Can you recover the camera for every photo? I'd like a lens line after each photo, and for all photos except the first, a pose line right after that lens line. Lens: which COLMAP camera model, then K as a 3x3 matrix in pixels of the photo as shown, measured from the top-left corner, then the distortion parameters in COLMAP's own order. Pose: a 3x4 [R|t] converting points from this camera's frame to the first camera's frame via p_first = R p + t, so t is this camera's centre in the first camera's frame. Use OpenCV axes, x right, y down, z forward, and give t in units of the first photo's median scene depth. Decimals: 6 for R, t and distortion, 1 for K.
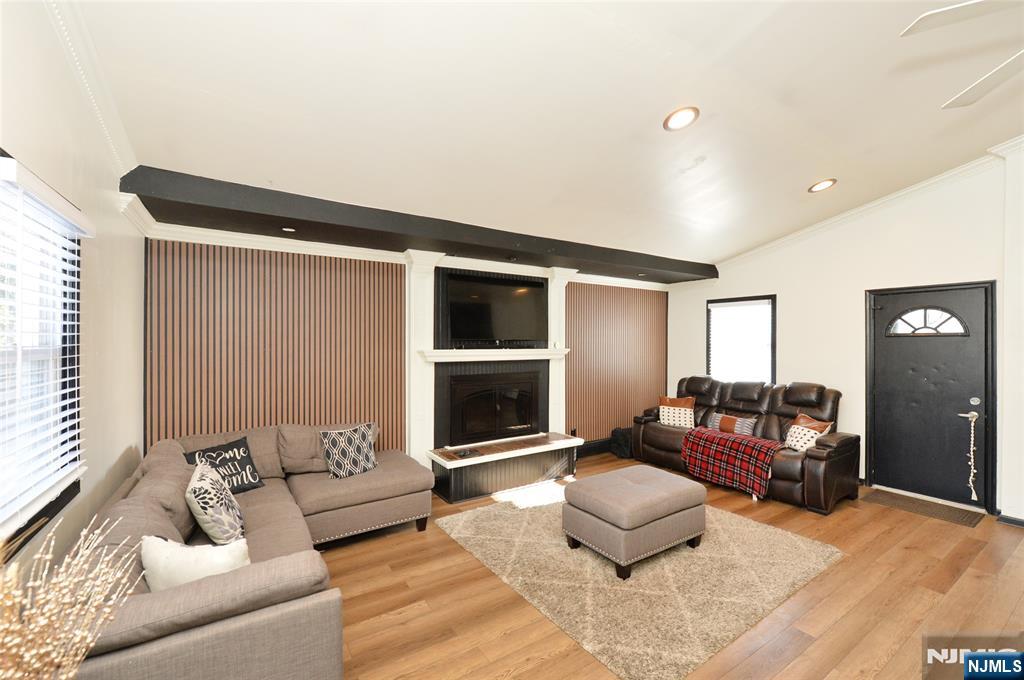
lens RADIAL K [[428.2, 0, 534.8], [0, 428.2, 338.1], [0, 0, 1]] dist [-0.008531, -0.000027]
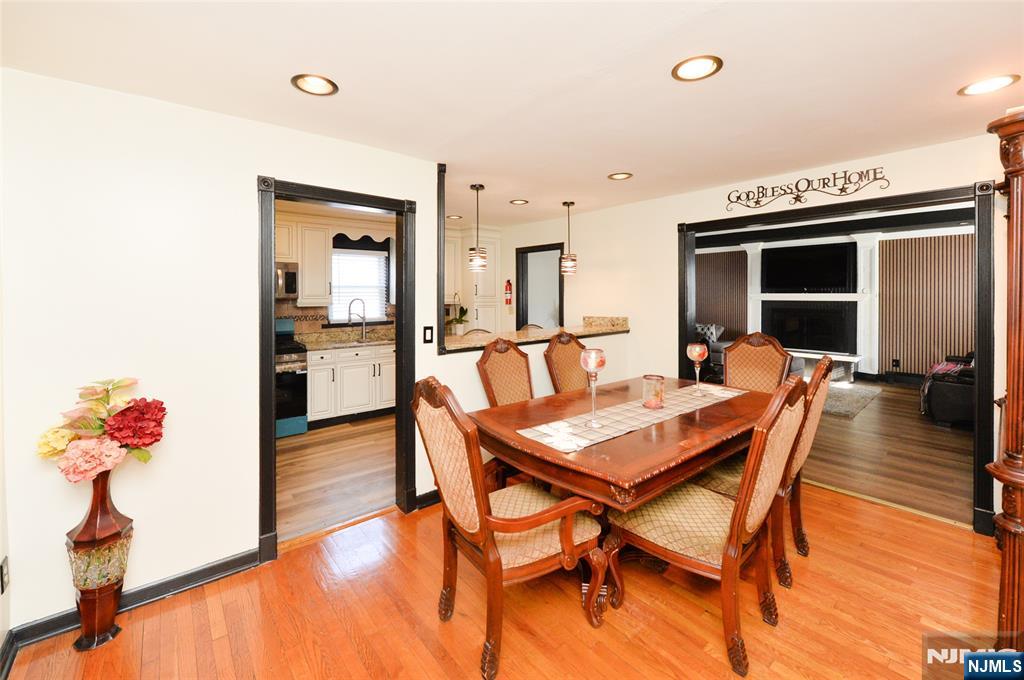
lens RADIAL K [[428.2, 0, 514.4], [0, 428.2, 302.3], [0, 0, 1]] dist [-0.008531, -0.000027]
pose [[0.097969, 0.013941, -0.995092, 1.634892], [0.009111, 0.999847, 0.014904, 0.028902], [0.995148, -0.010527, 0.097827, -0.281395]]
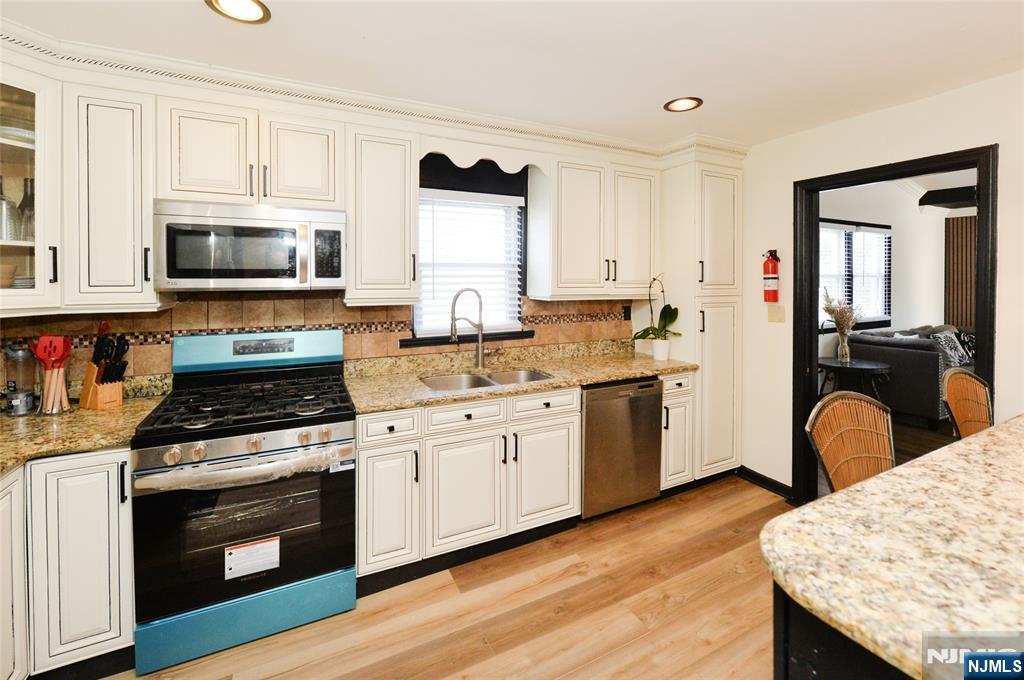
lens RADIAL K [[428.2, 0, 528.1], [0, 428.2, 281.3], [0, 0, 1]] dist [-0.008531, -0.000027]
pose [[-0.100675, 0.004846, -0.994908, 0.860129], [0.005583, 0.999975, 0.004305, 0.018470], [0.994904, -0.005121, -0.100699, -0.492462]]
